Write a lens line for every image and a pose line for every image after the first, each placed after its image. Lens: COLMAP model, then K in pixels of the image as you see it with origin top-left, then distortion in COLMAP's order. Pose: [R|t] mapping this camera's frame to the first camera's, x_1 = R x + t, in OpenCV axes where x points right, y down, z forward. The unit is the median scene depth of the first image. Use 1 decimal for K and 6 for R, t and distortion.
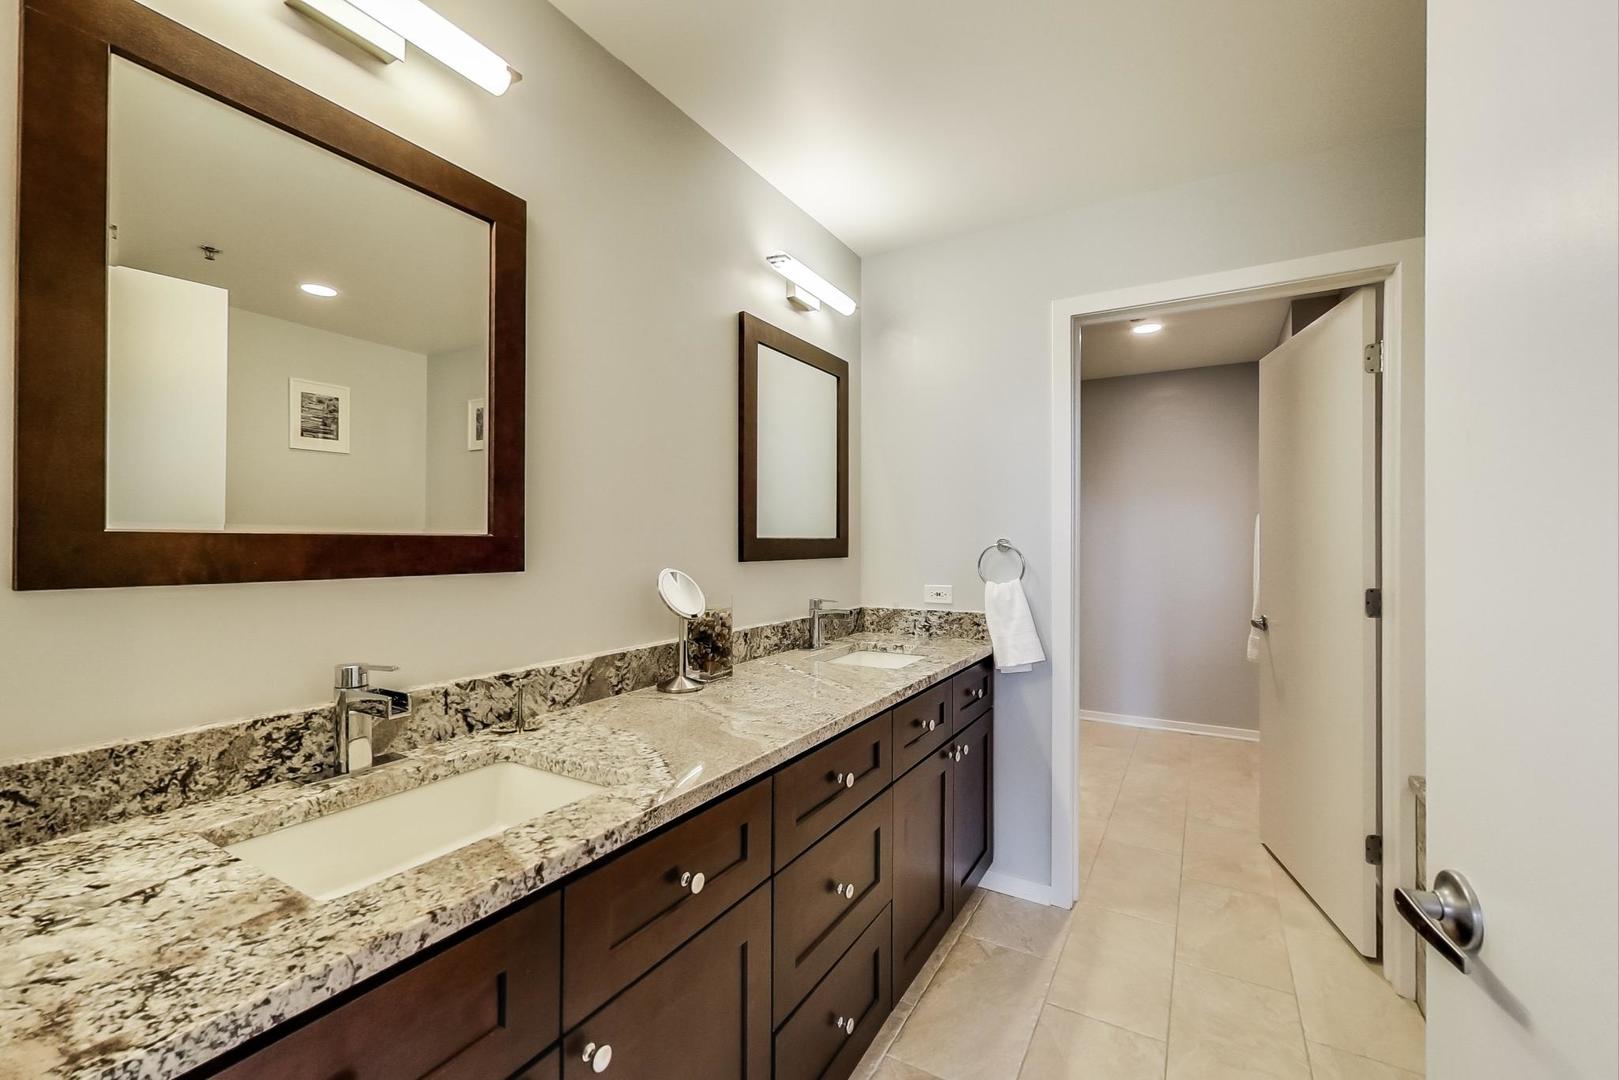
lens RADIAL K [[636.6, 0, 809.5], [0, 636.6, 540.0], [0, 0, 1]] dist [0.000862, 0.000175]
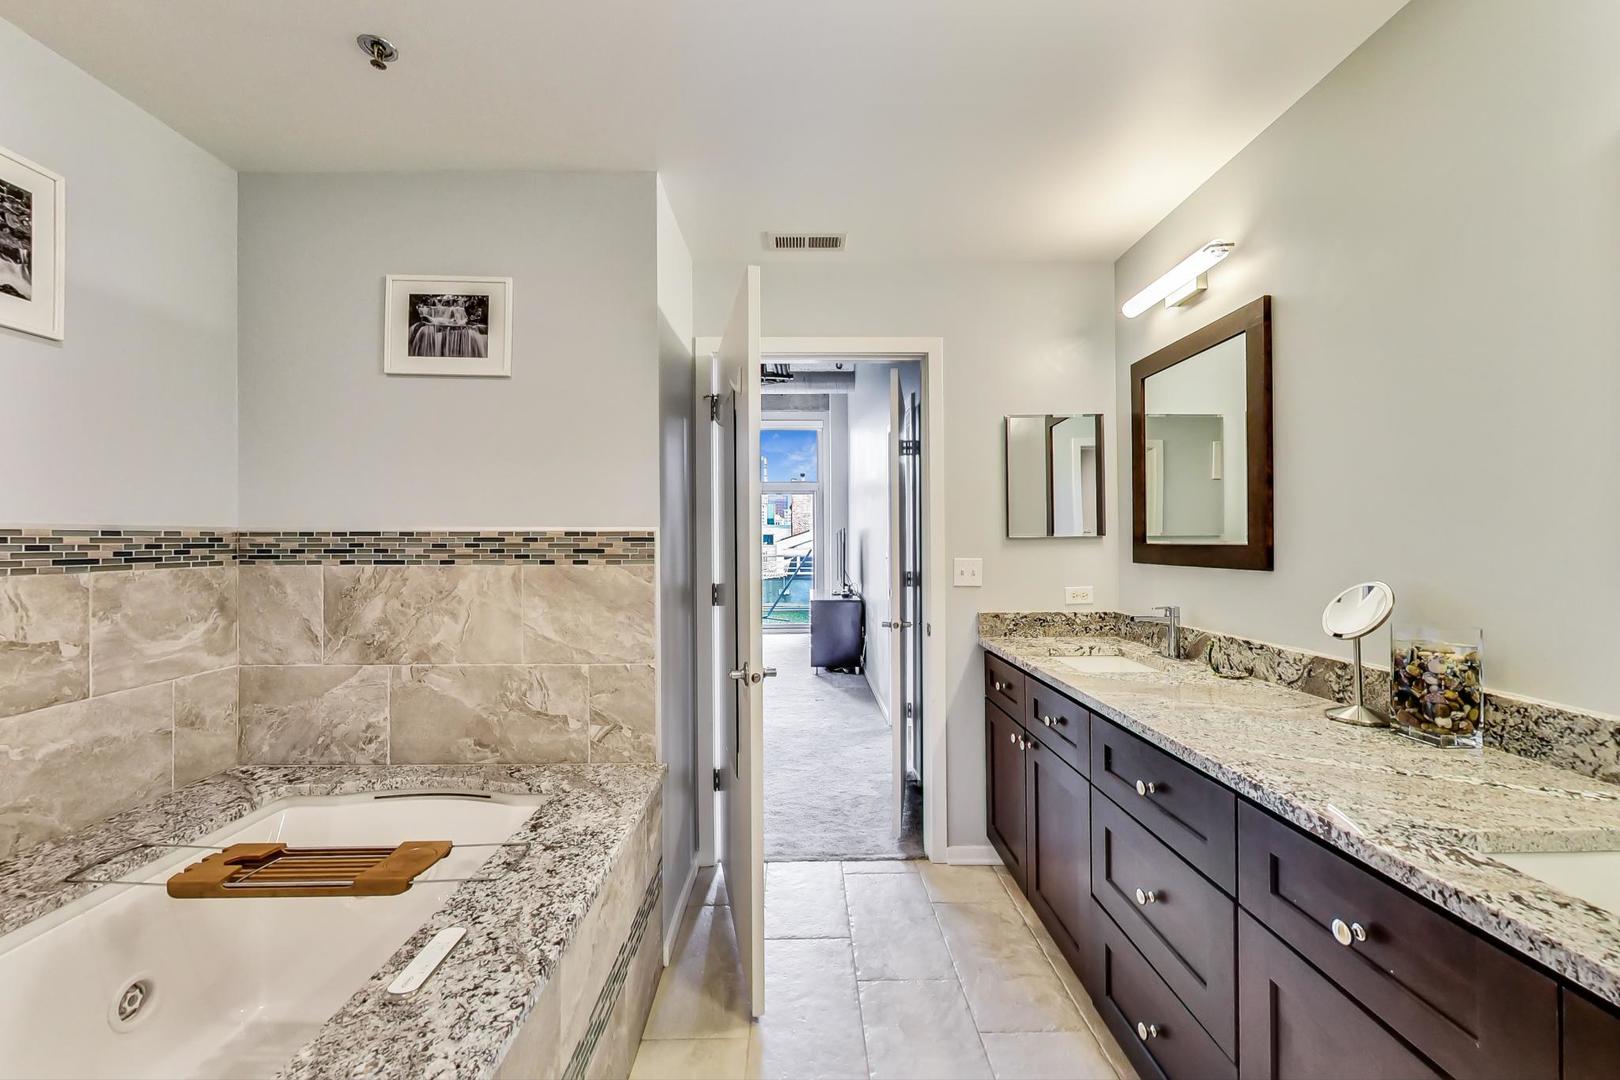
lens RADIAL K [[637.0, 0, 810.0], [0, 637.0, 540.0], [0, 0, 1]] dist [0.000862, 0.000175]
pose [[-0.831016, -0.014506, -0.556059, 1.103167], [-0.013499, 0.999891, -0.005911, 0.003717], [0.556084, 0.002594, -0.831122, 1.576534]]
